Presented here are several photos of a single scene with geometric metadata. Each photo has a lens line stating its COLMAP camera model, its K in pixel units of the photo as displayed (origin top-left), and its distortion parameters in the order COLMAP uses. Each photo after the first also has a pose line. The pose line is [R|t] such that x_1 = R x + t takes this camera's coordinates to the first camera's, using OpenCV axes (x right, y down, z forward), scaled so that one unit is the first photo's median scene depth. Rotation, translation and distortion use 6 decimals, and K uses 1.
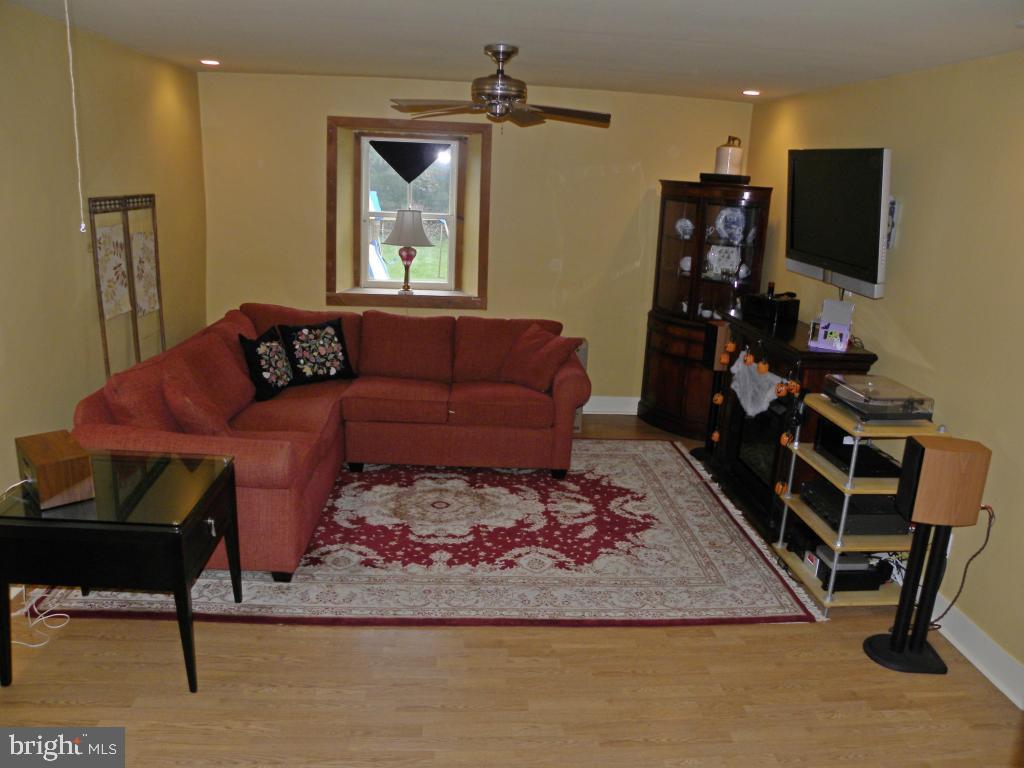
lens RADIAL K [[780.6, 0, 522.4], [0, 780.6, 380.3], [0, 0, 1]] dist [-0.107143, 0.026232]
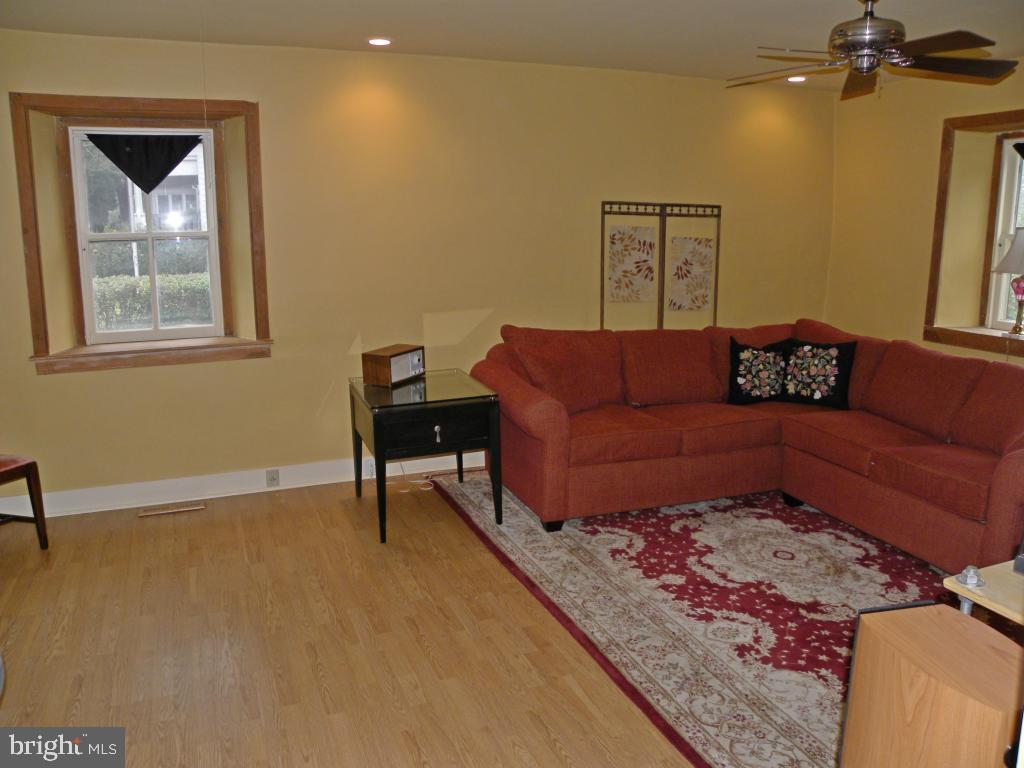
lens RADIAL K [[780.6, 0, 522.0], [0, 780.6, 388.3], [0, 0, 1]] dist [-0.107143, 0.026232]
pose [[0.316263, 0.153261, -0.936210, 0.569007], [-0.233312, 0.969119, 0.079833, -0.012382], [0.919534, 0.193180, 0.342255, 0.452425]]
